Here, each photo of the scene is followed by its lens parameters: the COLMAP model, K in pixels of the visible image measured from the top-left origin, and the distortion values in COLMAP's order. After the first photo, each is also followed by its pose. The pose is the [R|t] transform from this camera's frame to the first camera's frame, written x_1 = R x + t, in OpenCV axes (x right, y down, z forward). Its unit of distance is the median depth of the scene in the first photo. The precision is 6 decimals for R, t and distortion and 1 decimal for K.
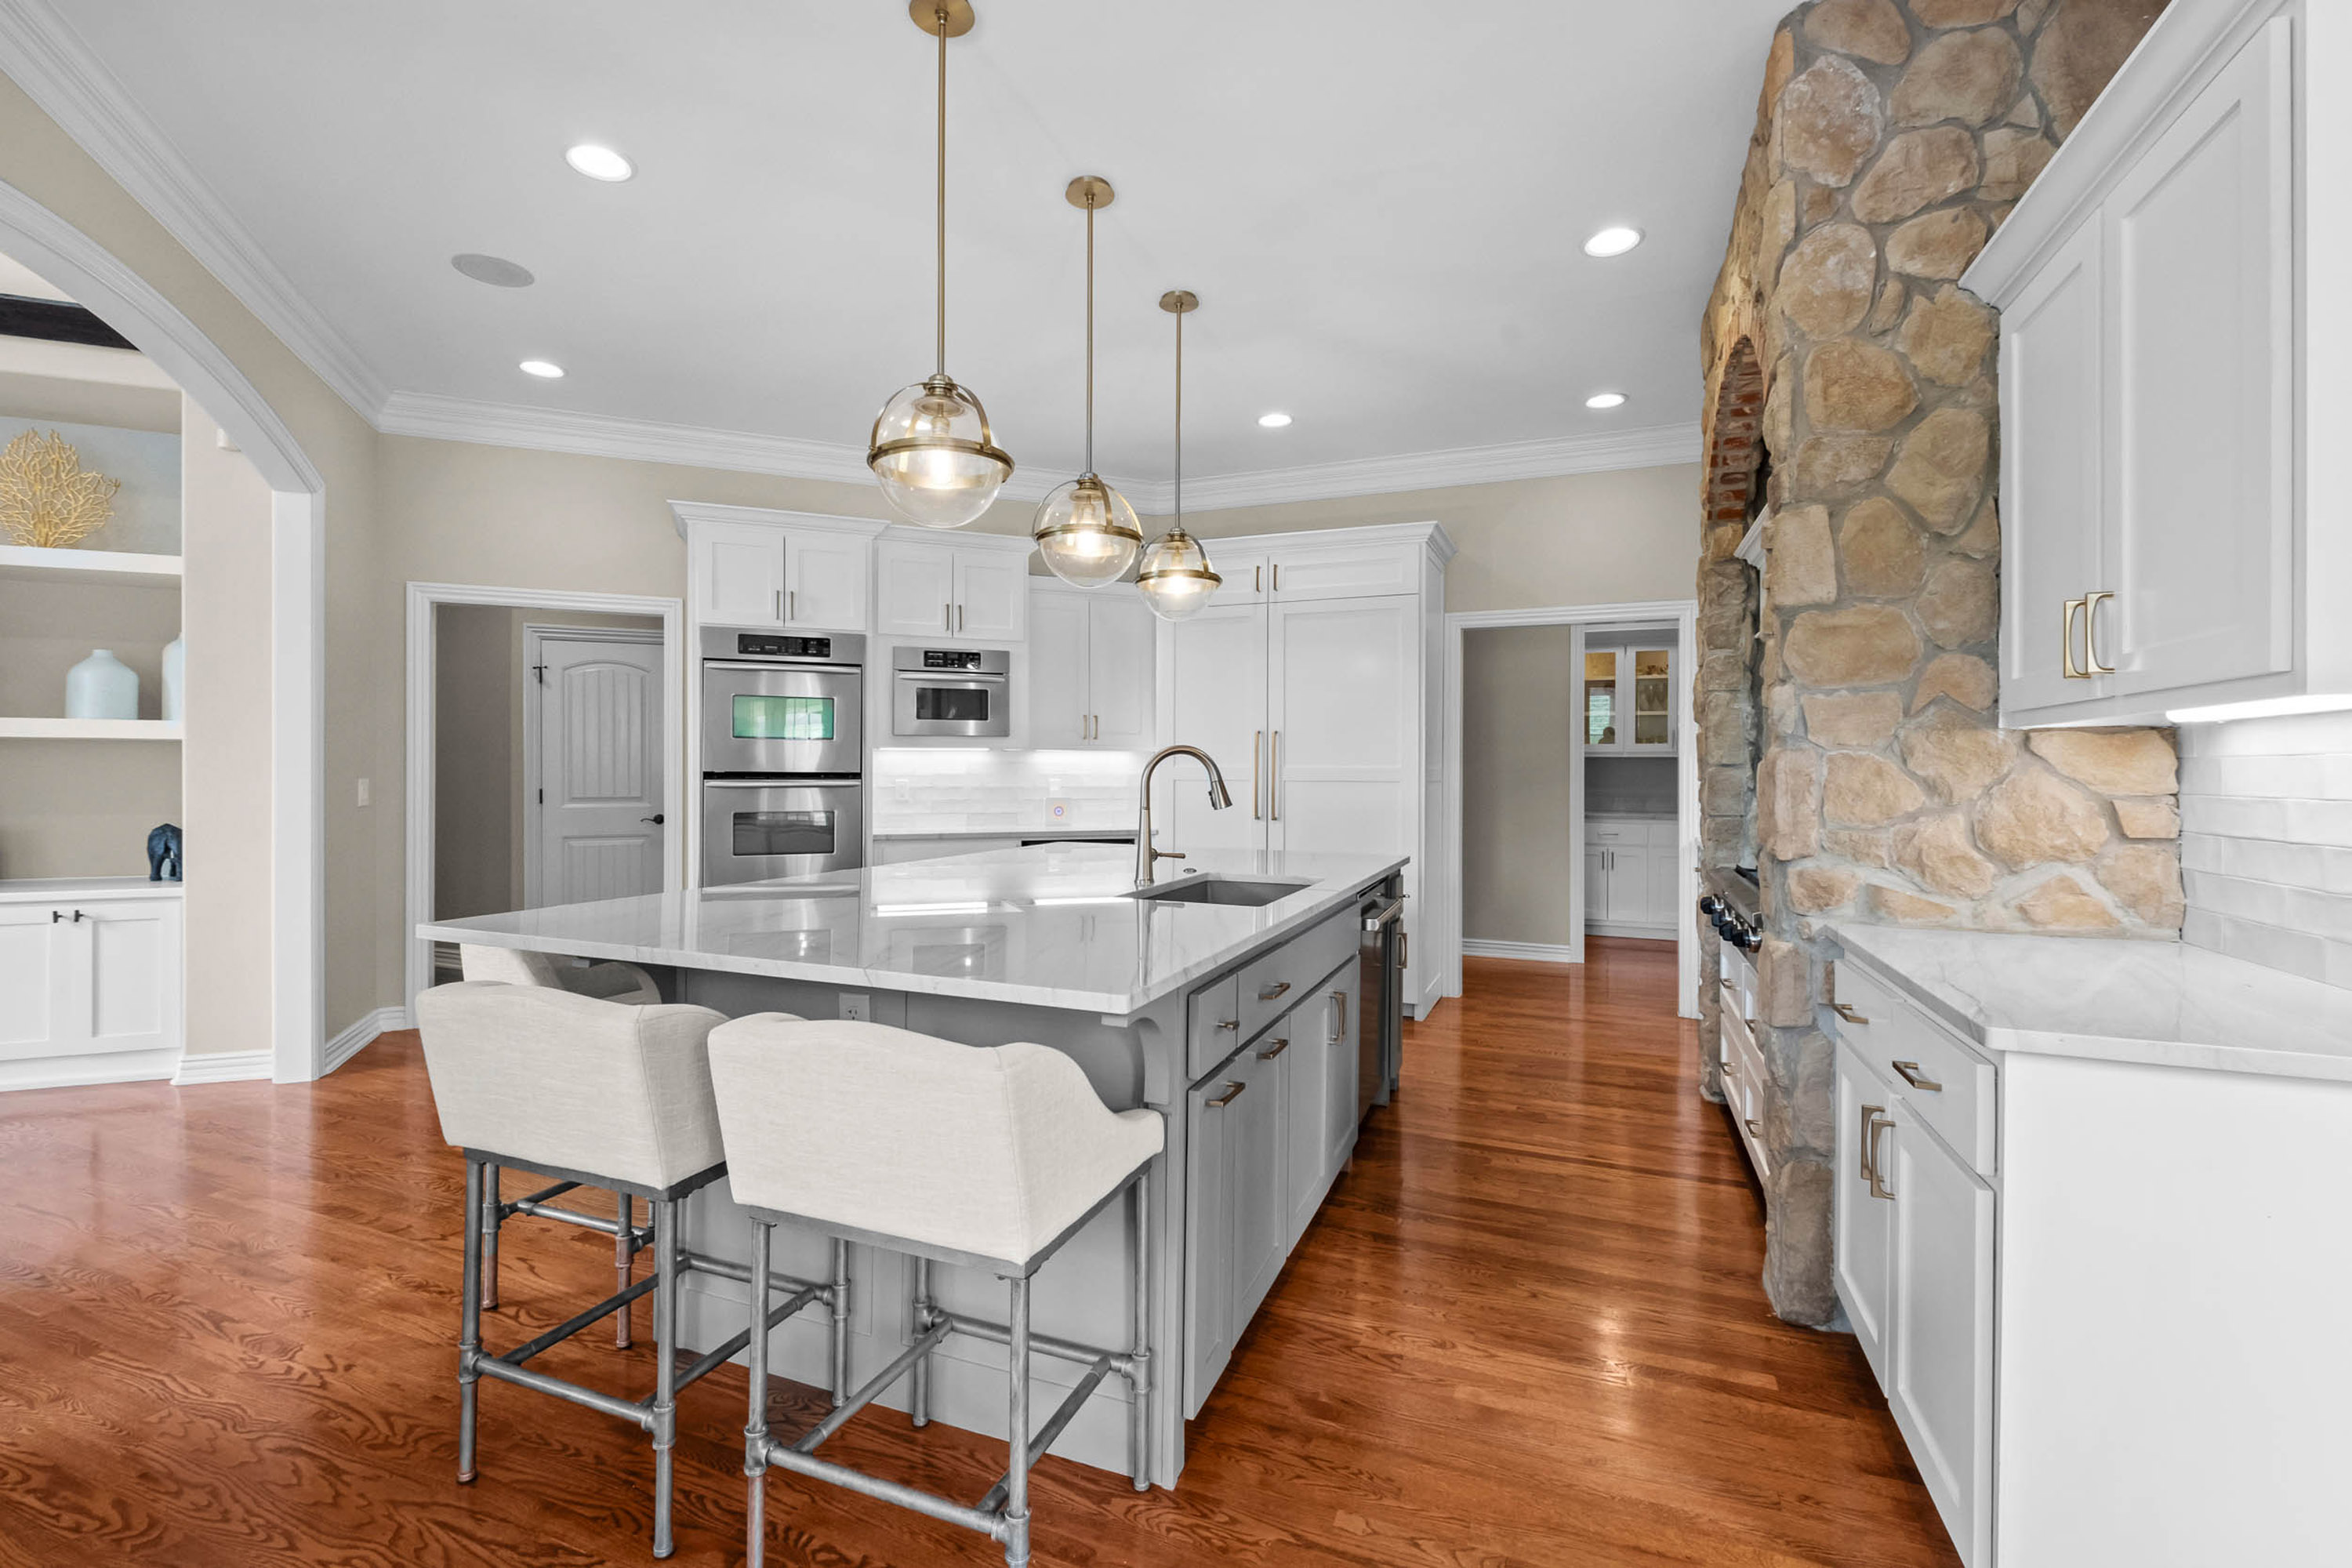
lens RADIAL K [[1018.5, 0, 1169.0], [0, 1018.5, 753.6], [0, 0, 1]] dist [0.012551, -0.010347]
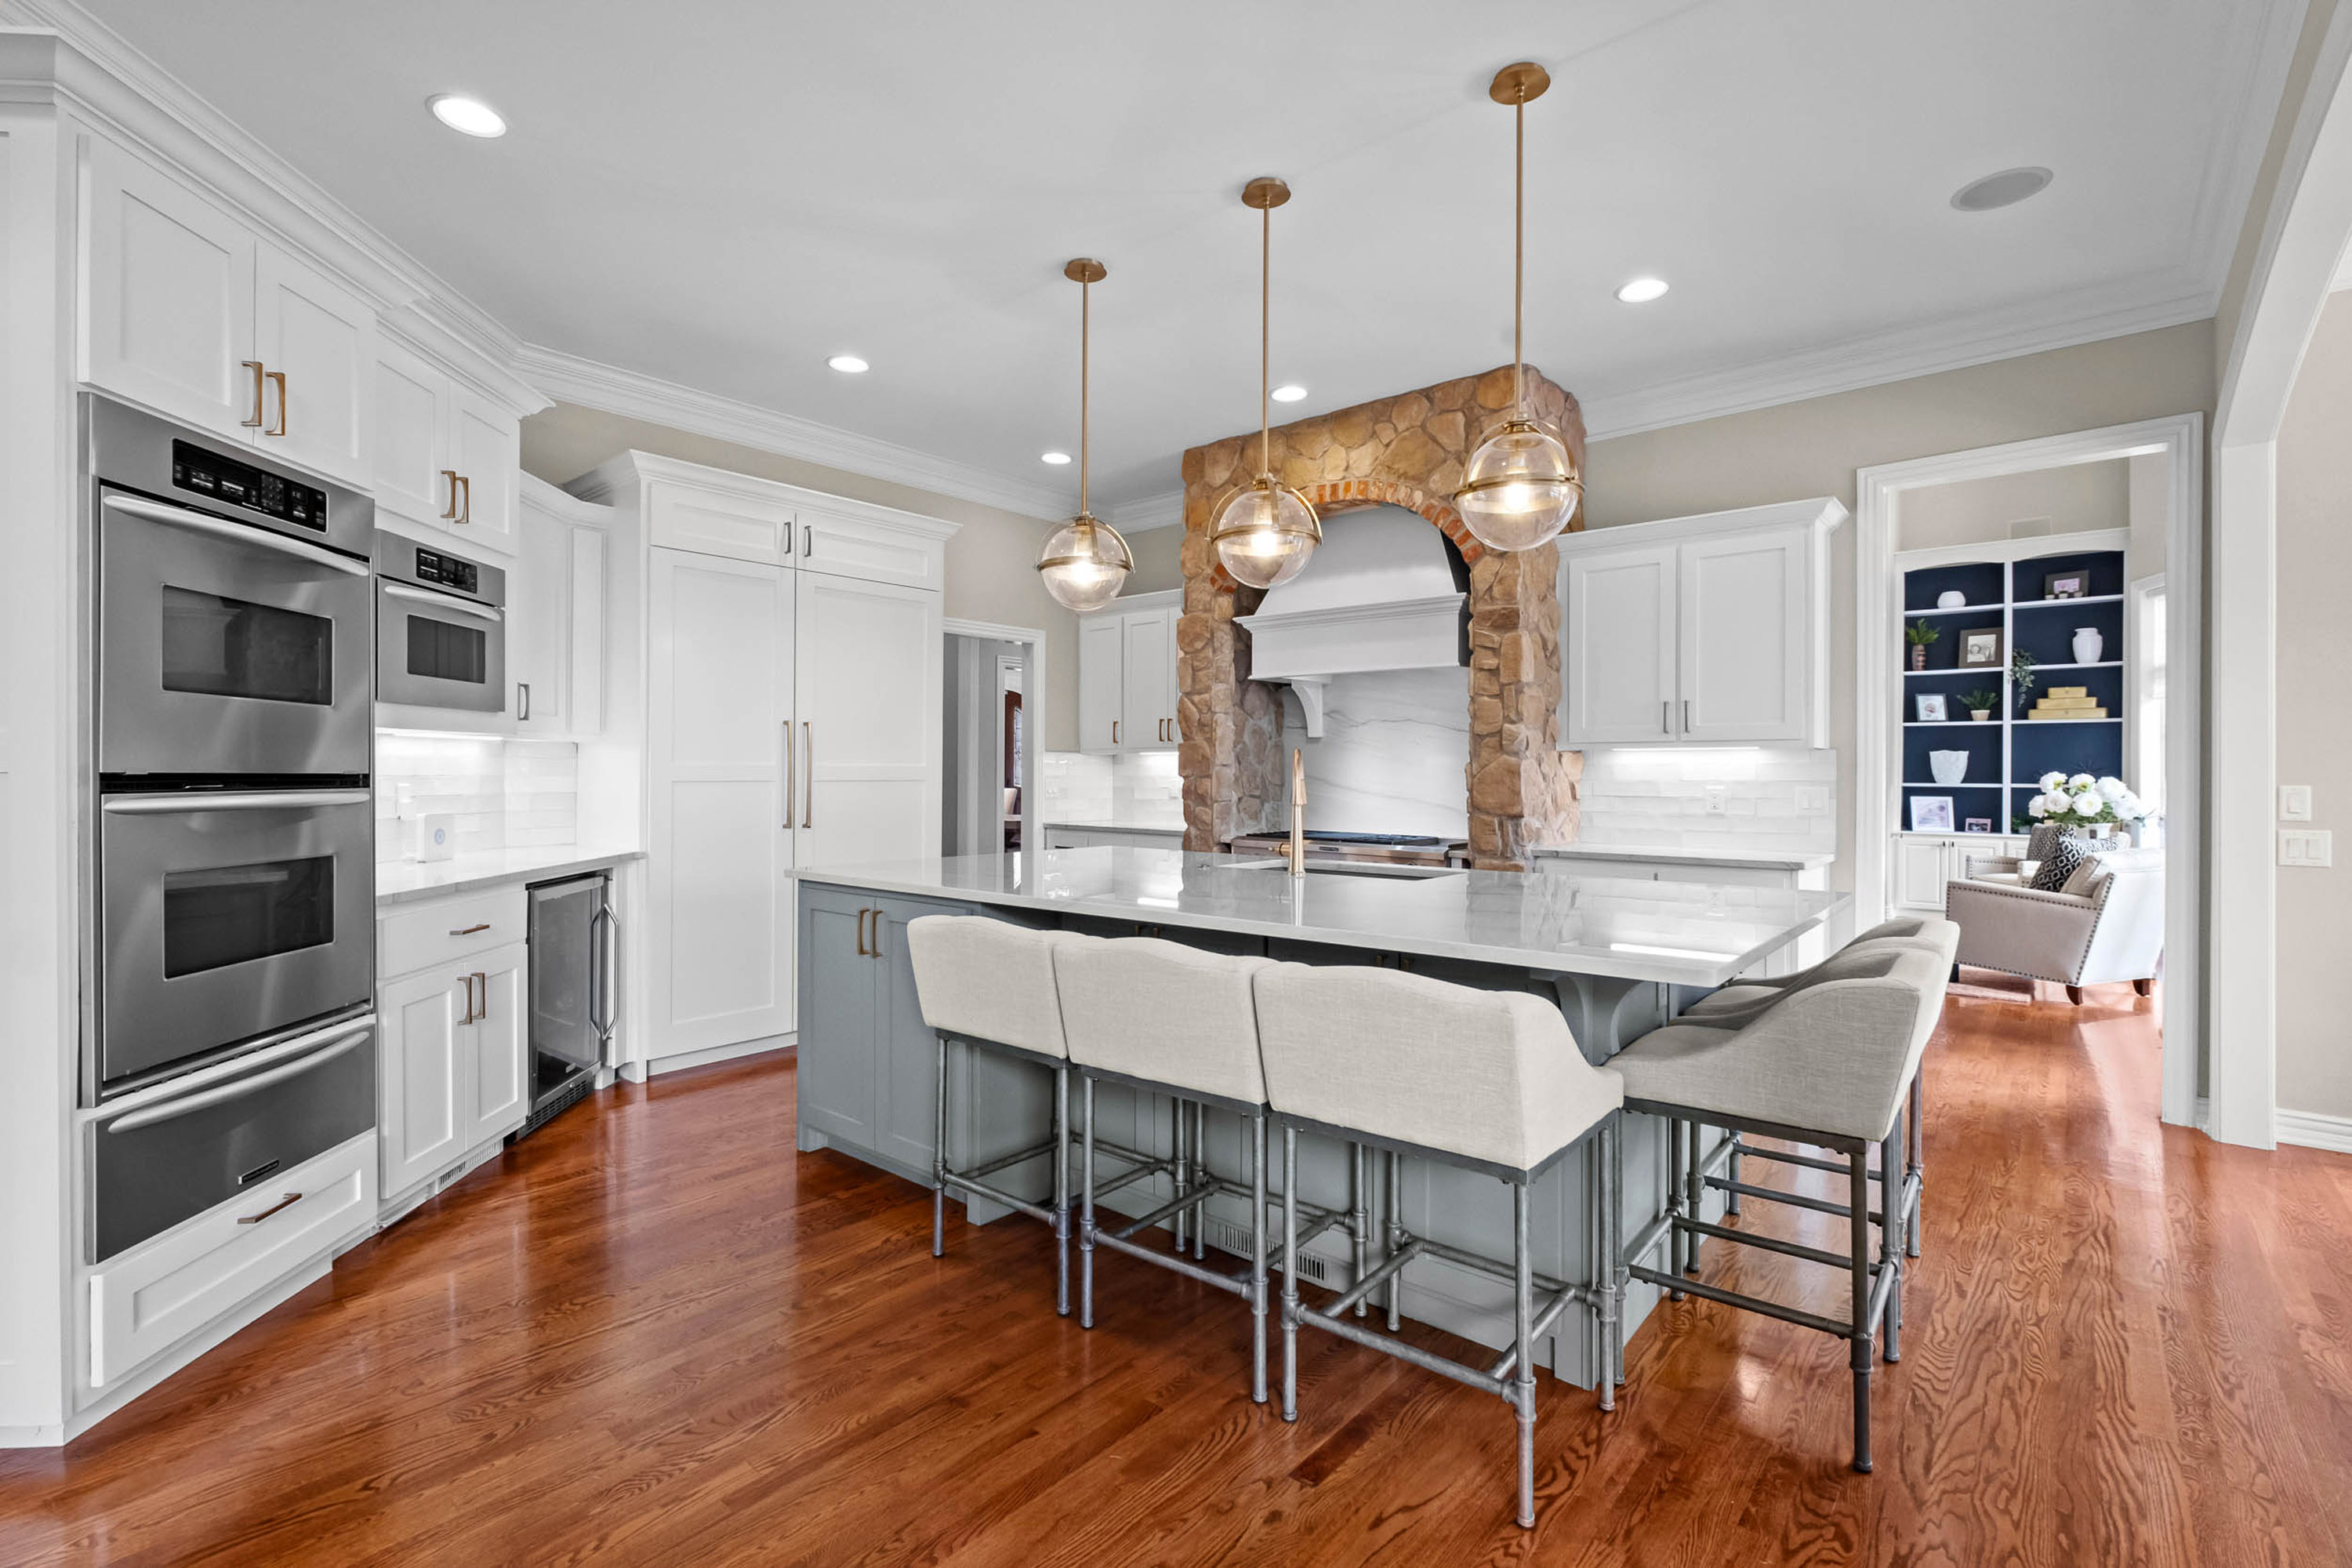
lens RADIAL K [[1045.0, 0, 1144.9], [0, 1045.0, 778.4], [0, 0, 1]] dist [-0.020058, 0.000026]
pose [[0.331584, -0.007997, 0.943392, -0.661469], [-0.023958, 0.999570, 0.016894, 0.003283], [-0.943122, -0.028203, 0.331250, 0.472805]]
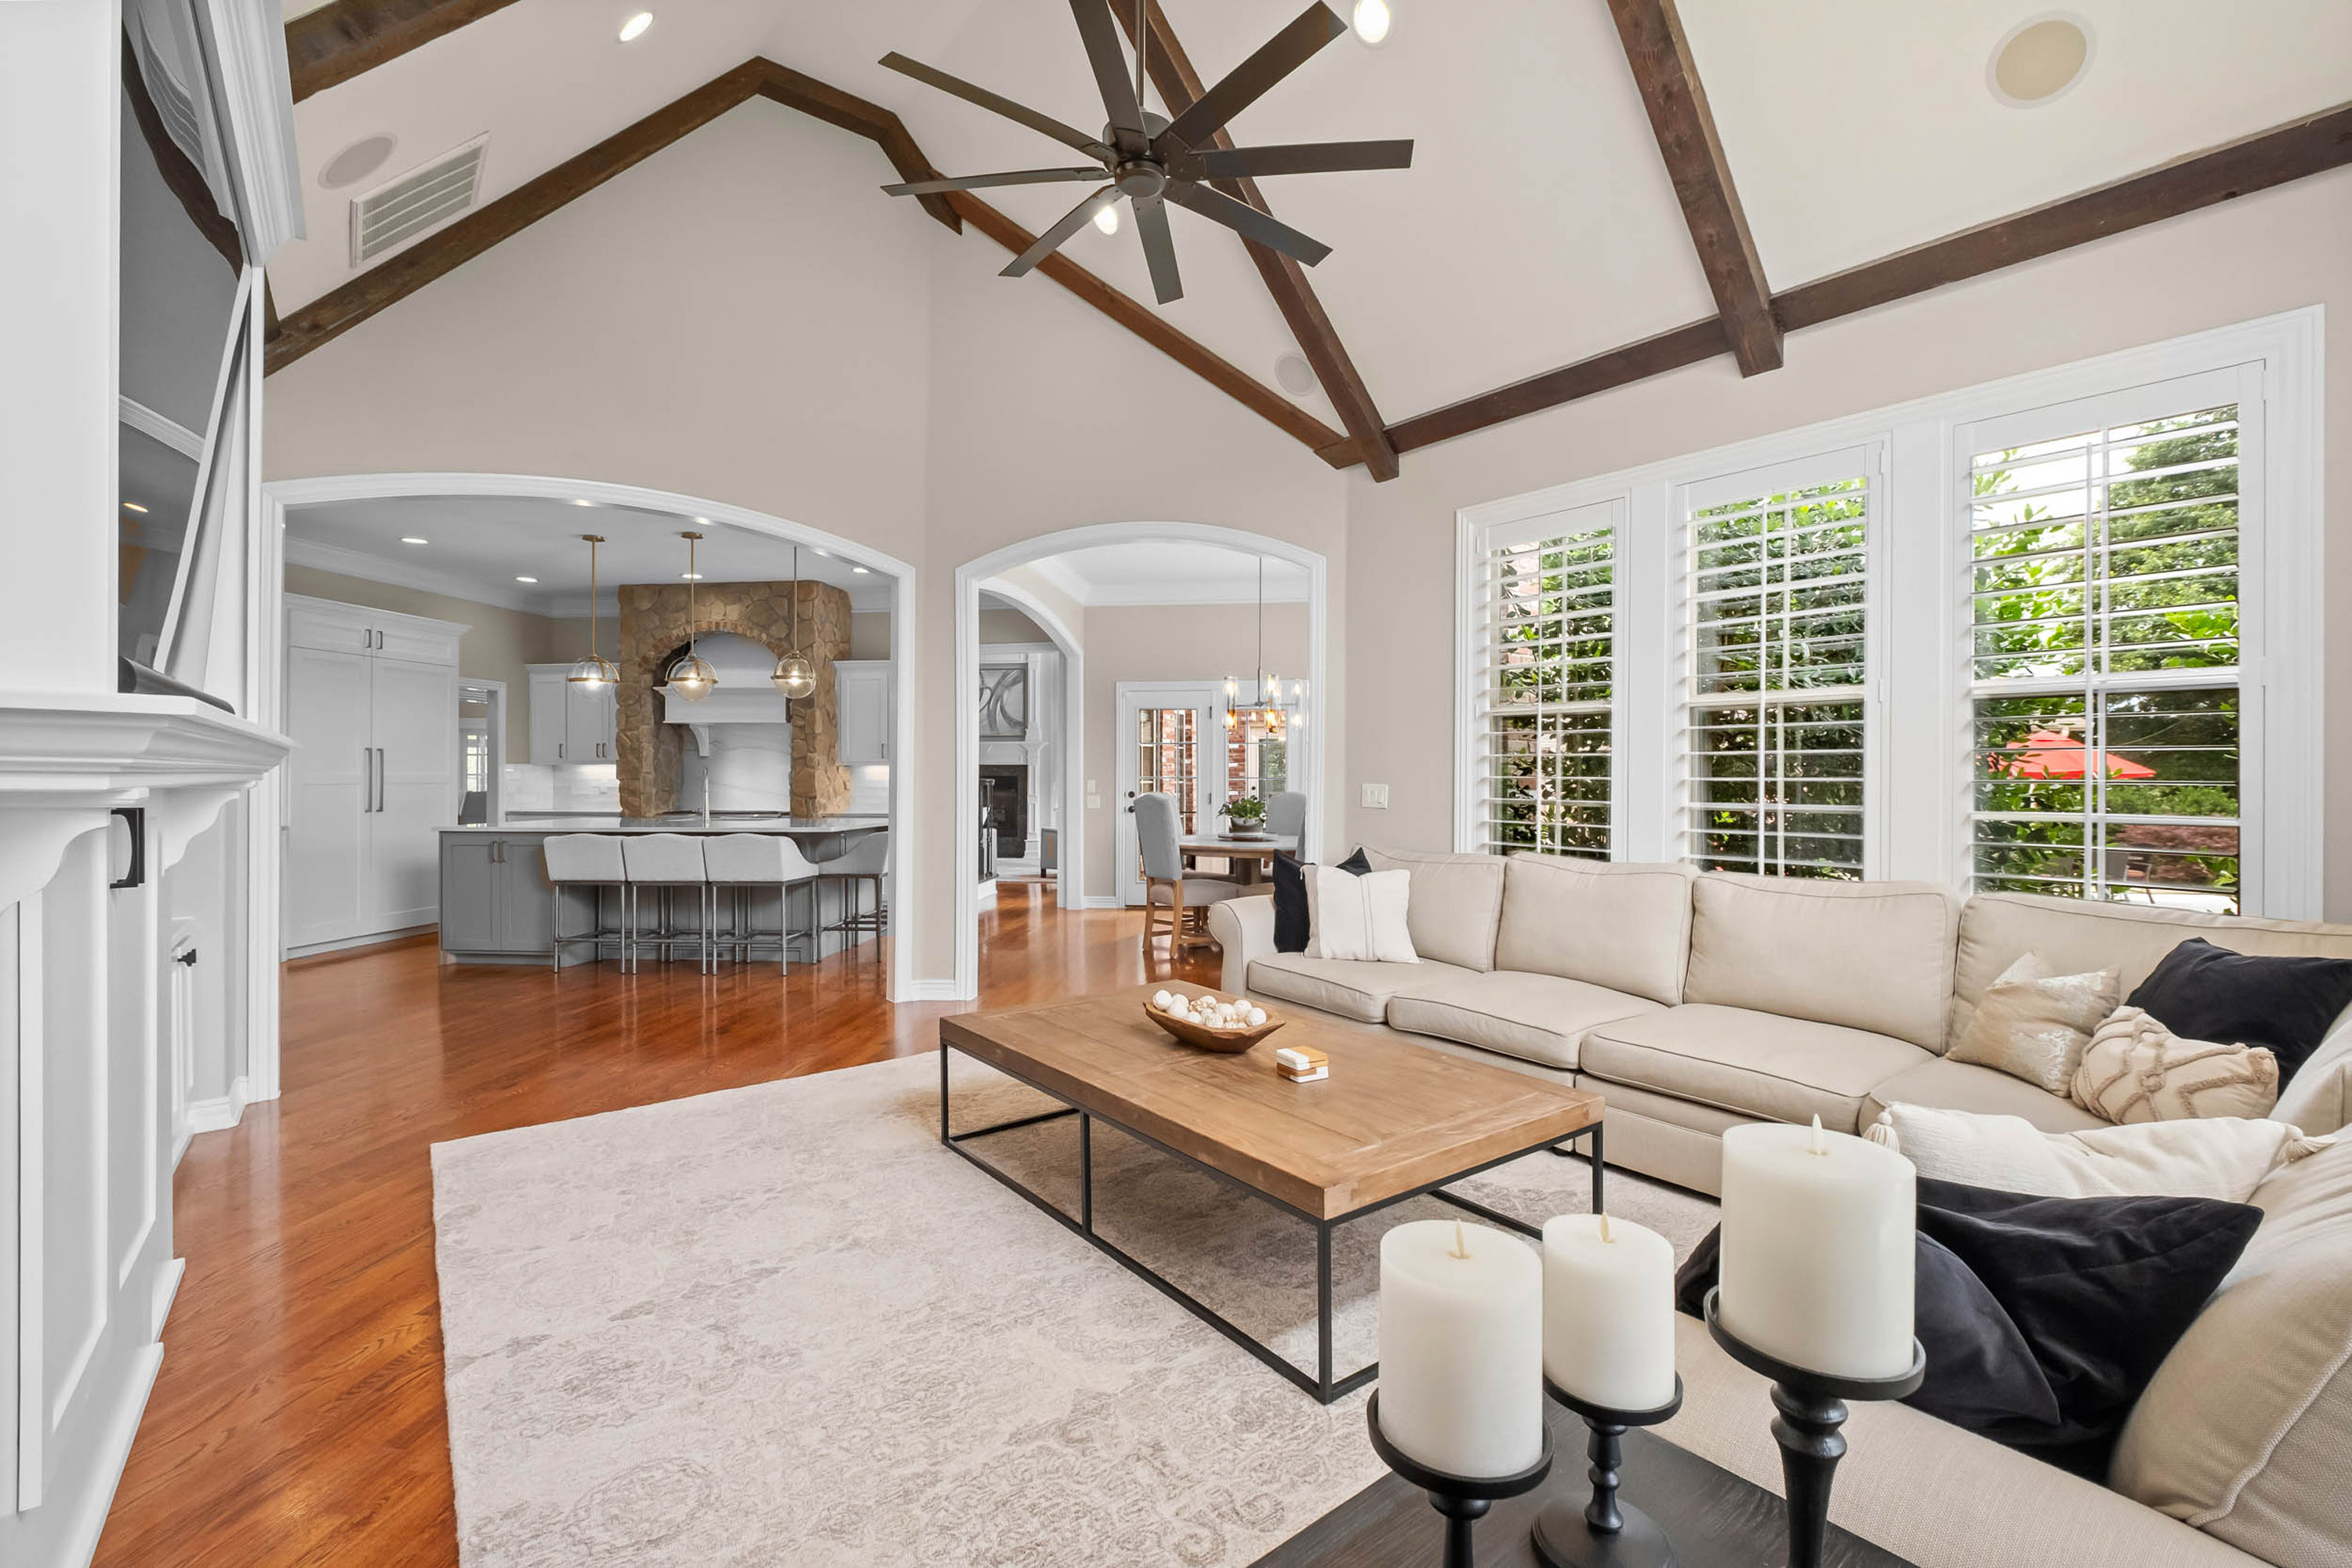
lens RADIAL K [[1011.1, 0, 1177.9], [0, 1011.1, 774.1], [0, 0, 1]] dist [-0.000245, -0.000131]
pose [[-0.280653, -0.003505, 0.959803, -1.660233], [-0.023615, 0.999716, -0.003255, -0.008455], [-0.959519, -0.023580, -0.280656, 0.346315]]
